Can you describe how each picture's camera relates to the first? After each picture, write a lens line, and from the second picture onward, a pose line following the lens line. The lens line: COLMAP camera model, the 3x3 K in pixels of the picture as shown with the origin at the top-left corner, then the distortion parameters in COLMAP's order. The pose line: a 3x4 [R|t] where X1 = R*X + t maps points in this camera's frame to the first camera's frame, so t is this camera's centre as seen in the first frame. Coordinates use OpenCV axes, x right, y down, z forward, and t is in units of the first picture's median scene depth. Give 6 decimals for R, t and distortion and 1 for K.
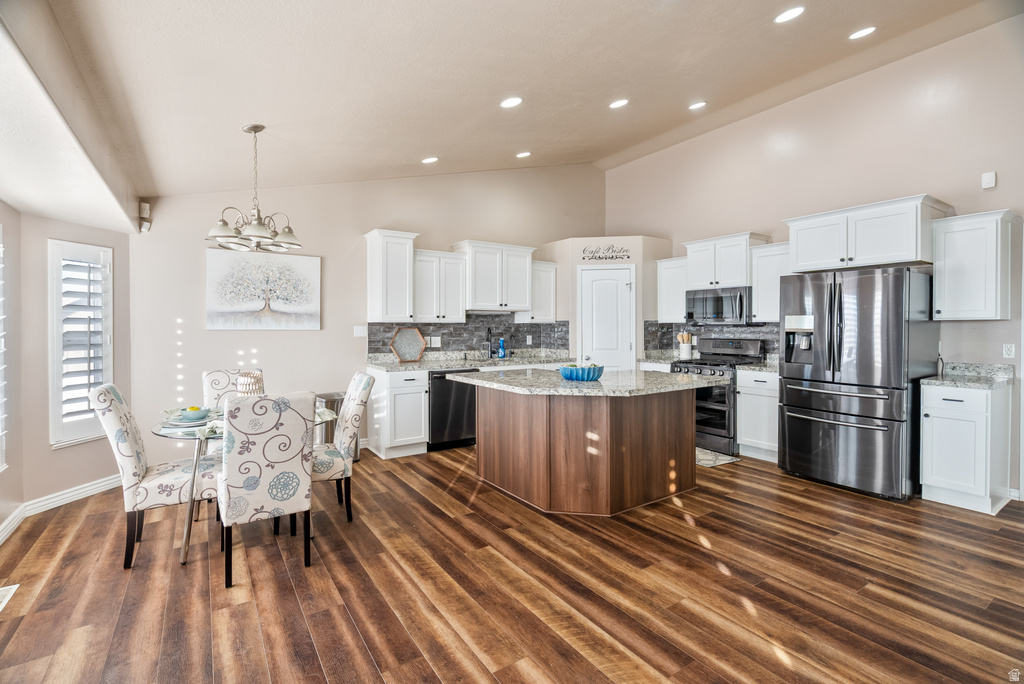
lens RADIAL K [[466.1, 0, 515.4], [0, 466.1, 332.5], [0, 0, 1]] dist [-0.005432, 0.000455]
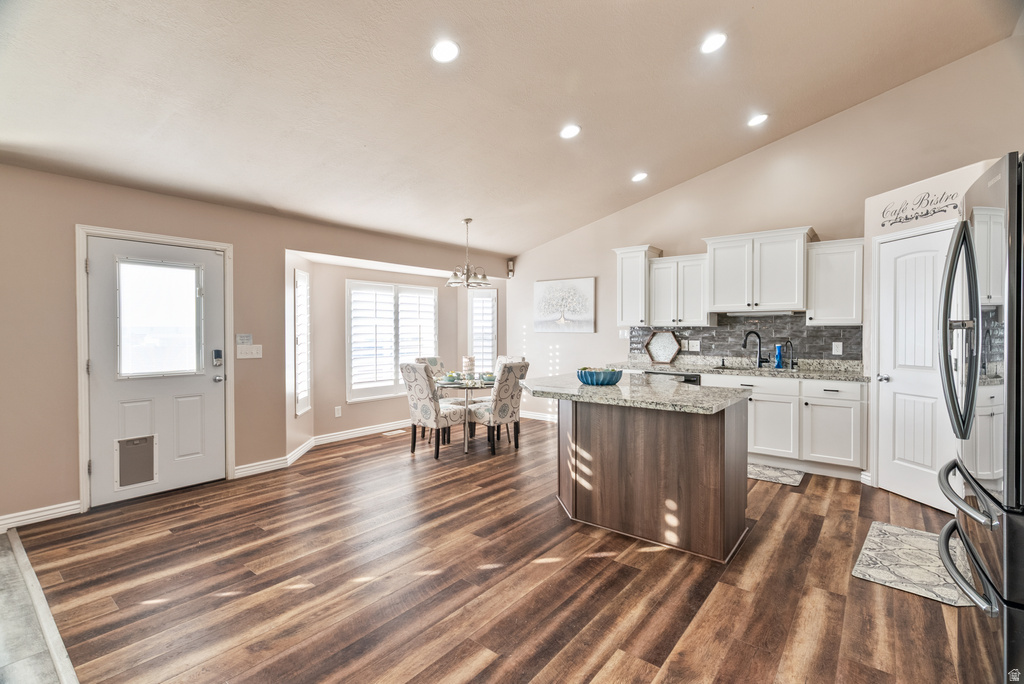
lens RADIAL K [[466.1, 0, 514.6], [0, 466.1, 338.0], [0, 0, 1]] dist [-0.005432, 0.000455]
pose [[0.297850, 0.014222, -0.954507, 1.017124], [-0.011086, 0.999873, 0.011438, -0.005146], [0.954548, 0.007175, 0.297970, 0.527569]]
